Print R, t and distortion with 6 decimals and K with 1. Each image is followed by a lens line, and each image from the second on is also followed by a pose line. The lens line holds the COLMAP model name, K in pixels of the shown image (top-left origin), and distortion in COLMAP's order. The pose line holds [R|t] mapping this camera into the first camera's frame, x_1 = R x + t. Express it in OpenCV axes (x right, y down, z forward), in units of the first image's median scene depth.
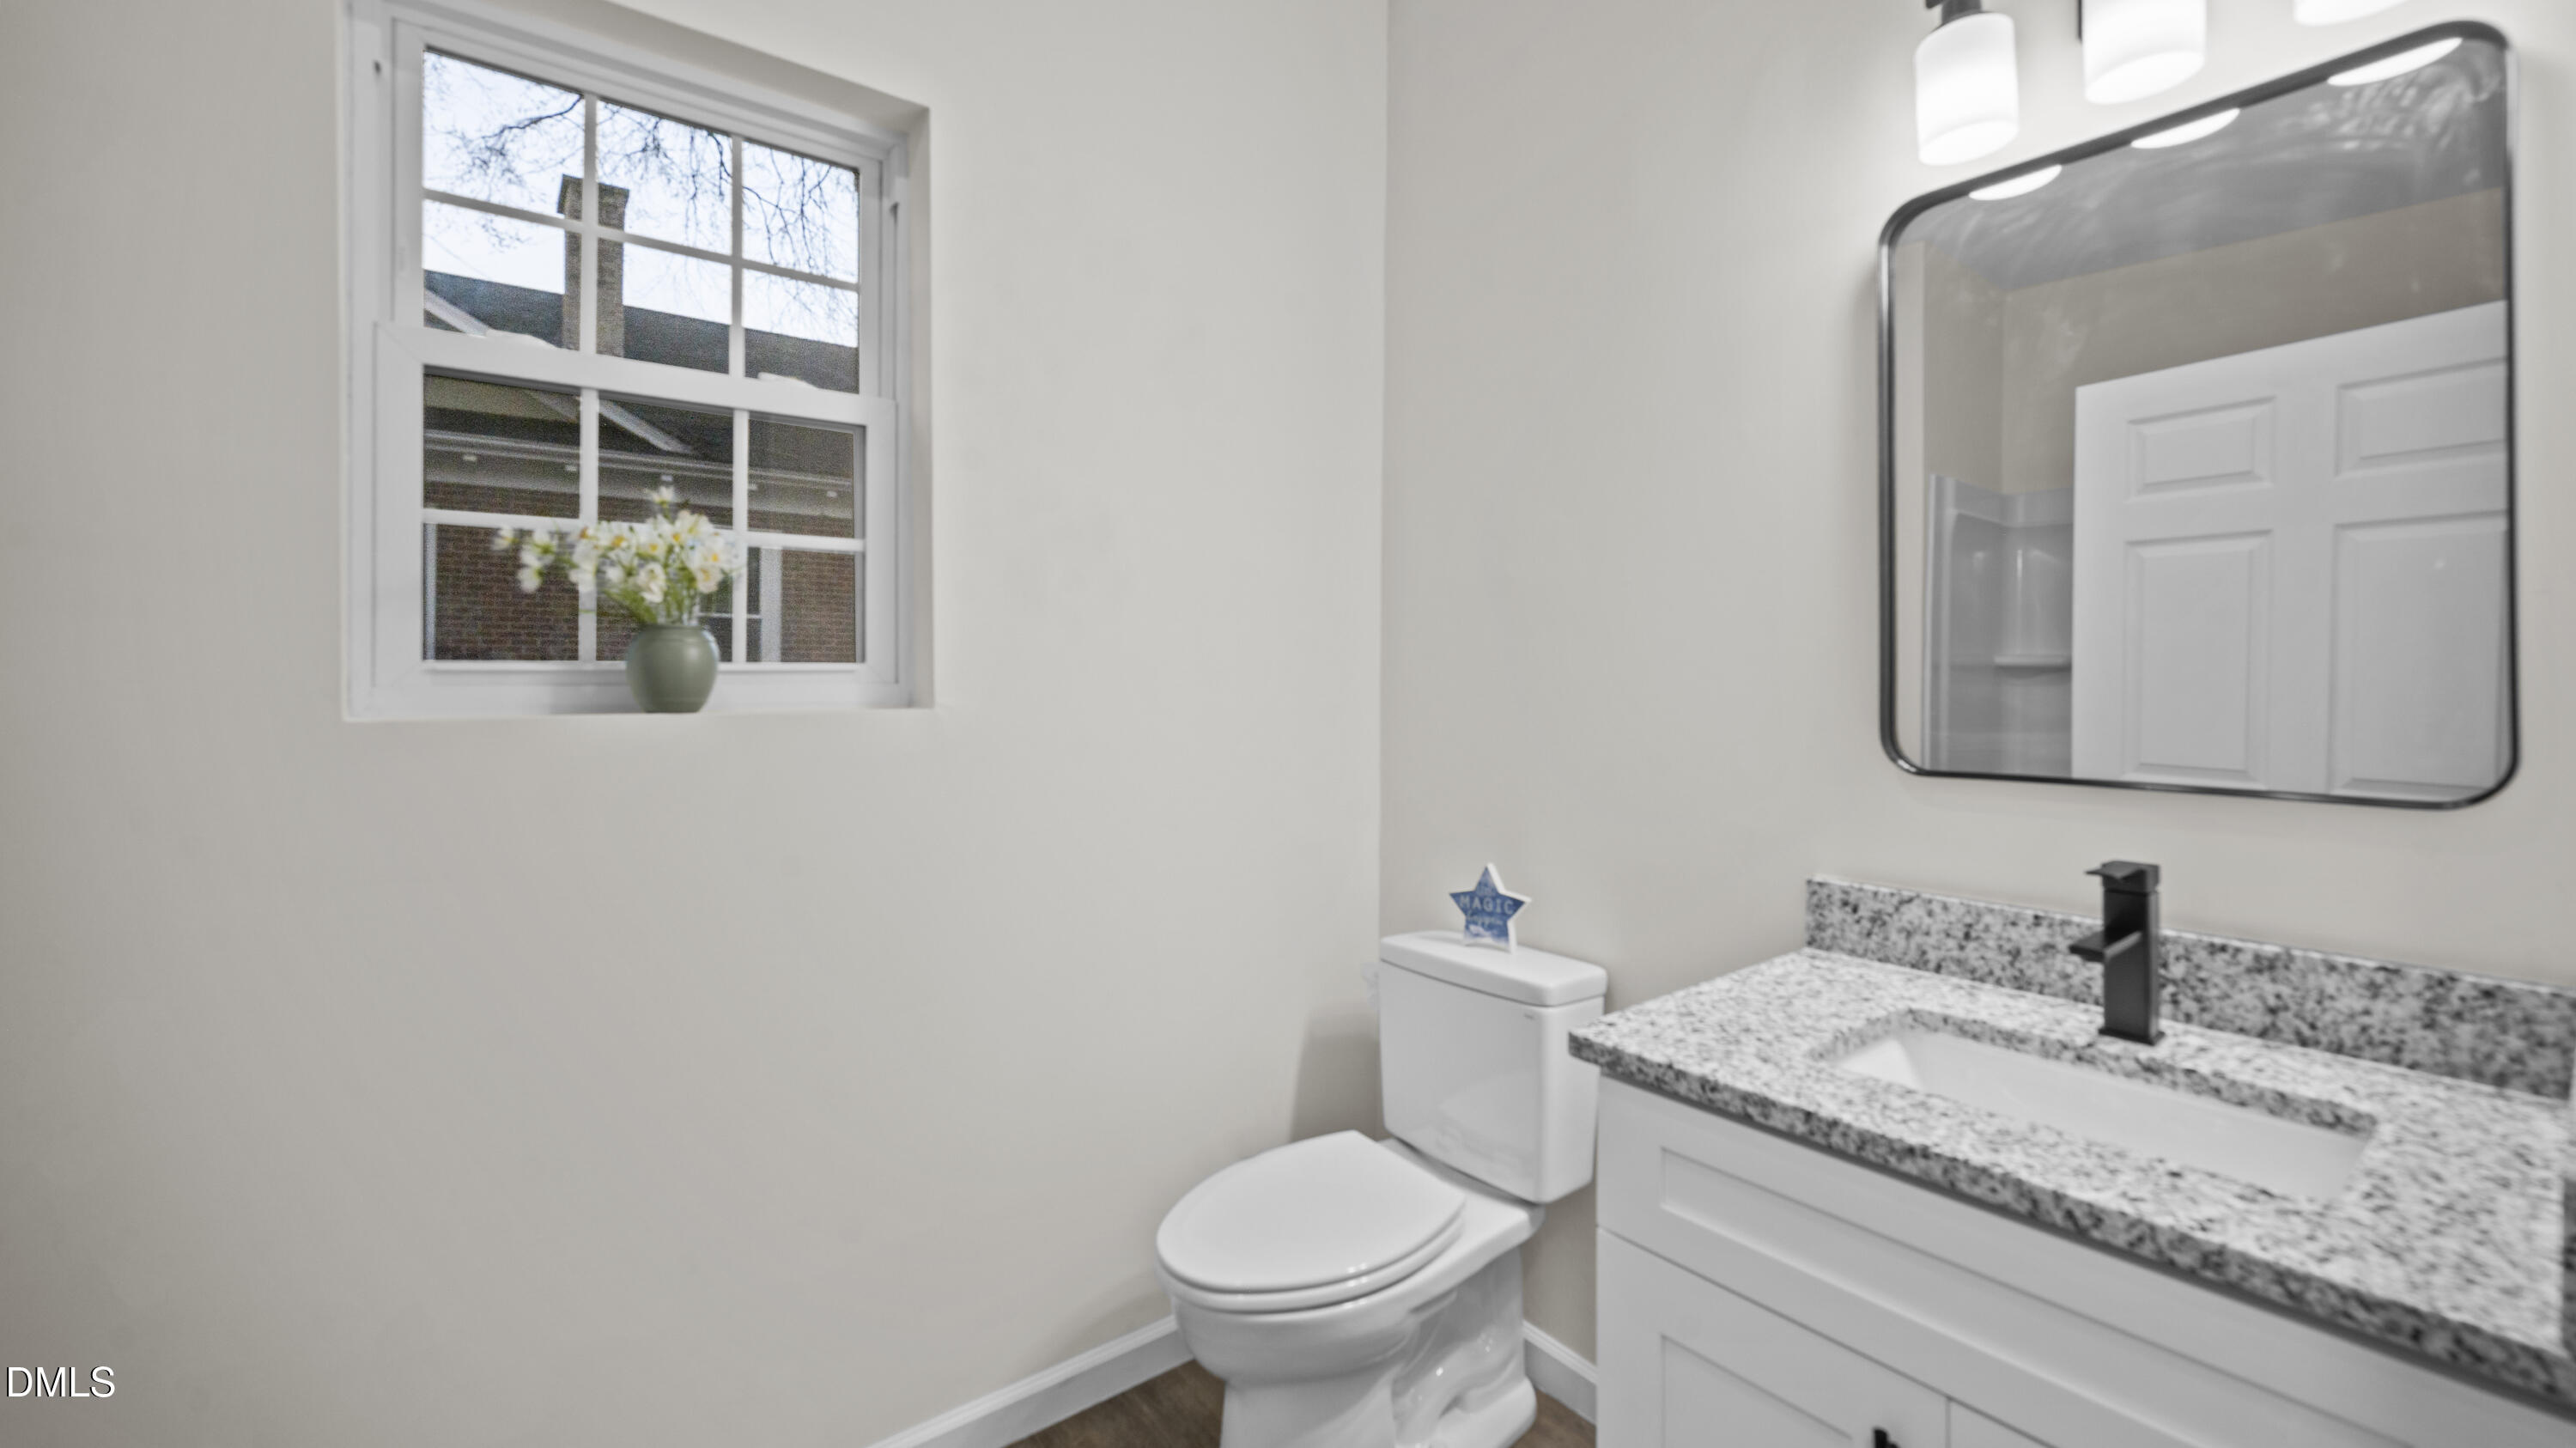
lens RADIAL K [[1053.5, 0, 1267.1], [0, 1053.5, 671.4], [0, 0, 1]] dist [0.000107, -0.000149]
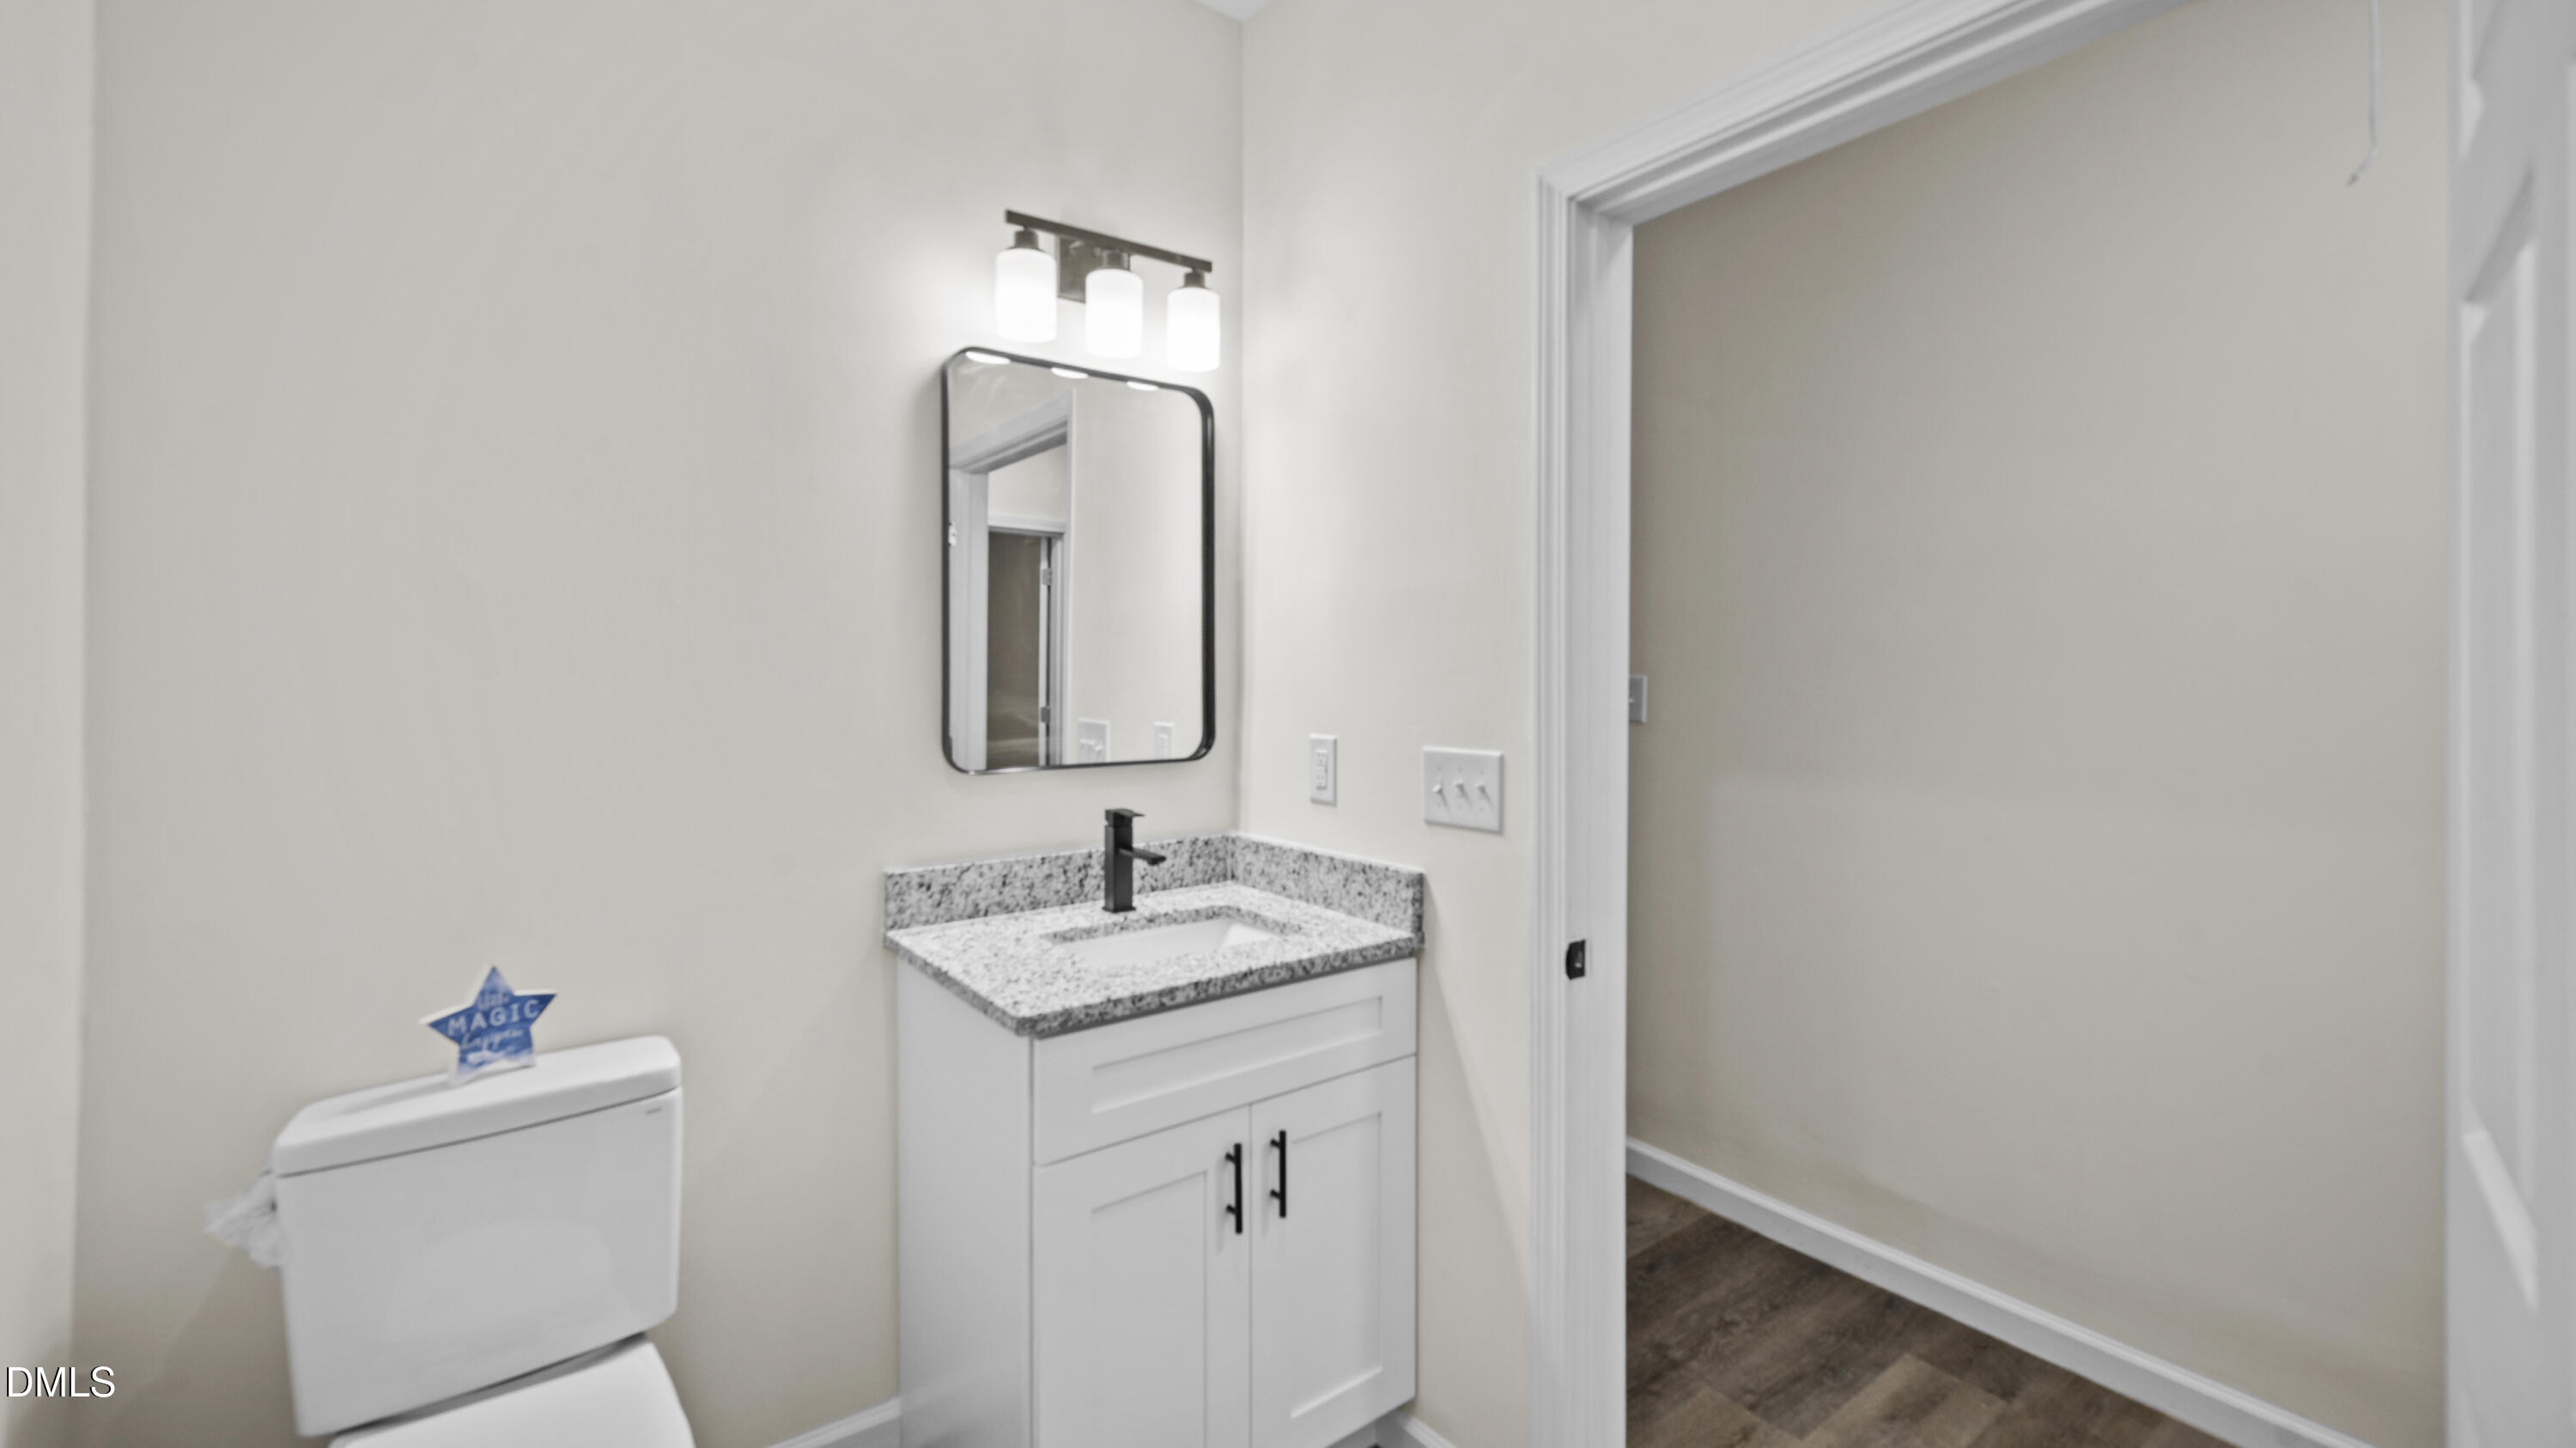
lens RADIAL K [[1053.5, 0, 1305.8], [0, 1053.5, 678.2], [0, 0, 1]] dist [0.000107, -0.000149]
pose [[-0.007722, -0.002907, 0.999966, -0.769336], [-0.000716, 0.999996, 0.002901, -0.031158], [-0.999970, -0.000693, -0.007724, 0.610892]]
